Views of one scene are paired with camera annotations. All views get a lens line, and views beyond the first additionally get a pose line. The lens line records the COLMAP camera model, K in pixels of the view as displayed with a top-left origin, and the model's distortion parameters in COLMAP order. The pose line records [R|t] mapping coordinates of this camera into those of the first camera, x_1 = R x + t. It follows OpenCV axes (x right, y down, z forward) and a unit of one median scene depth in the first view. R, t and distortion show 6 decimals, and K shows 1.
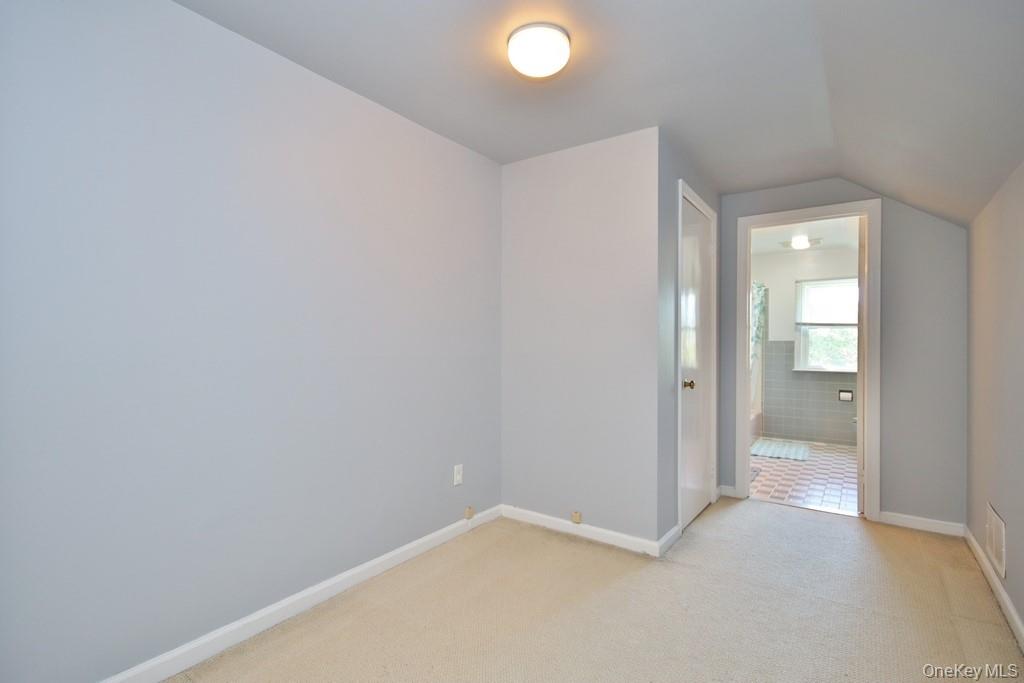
lens RADIAL K [[471.7, 0, 513.1], [0, 471.7, 345.8], [0, 0, 1]] dist [0.016023, -0.016741]
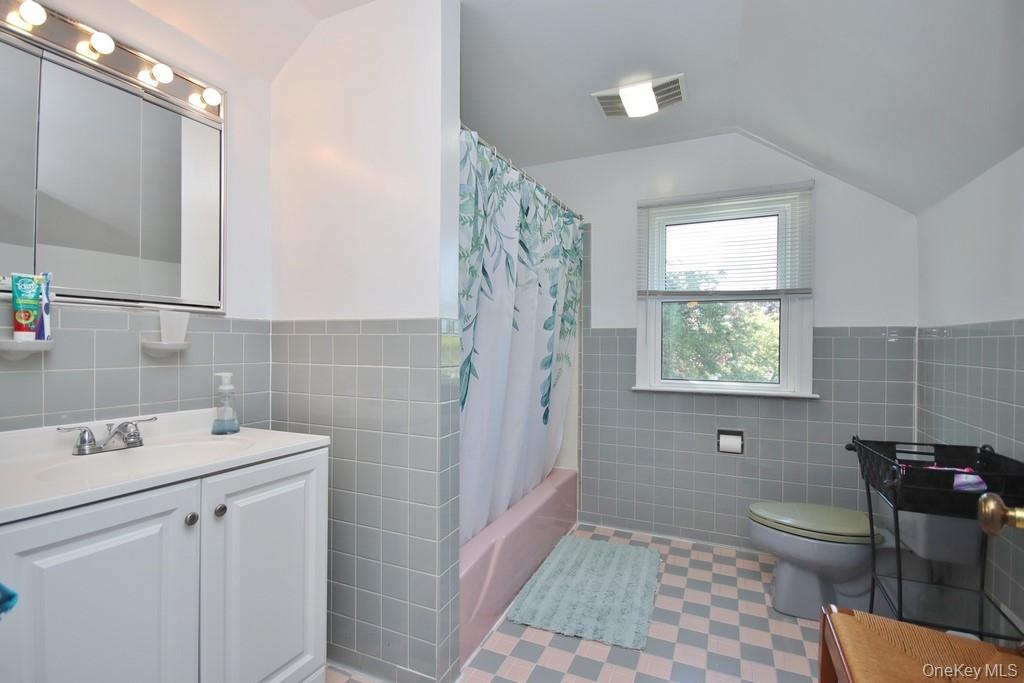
lens RADIAL K [[471.7, 0, 513.1], [0, 471.7, 345.8], [0, 0, 1]] dist [0.016023, -0.016741]
pose [[0.978960, -0.007552, 0.203912, 0.374107], [0.006515, 0.999962, 0.005759, 0.004138], [-0.203948, -0.004309, 0.978972, 0.552531]]
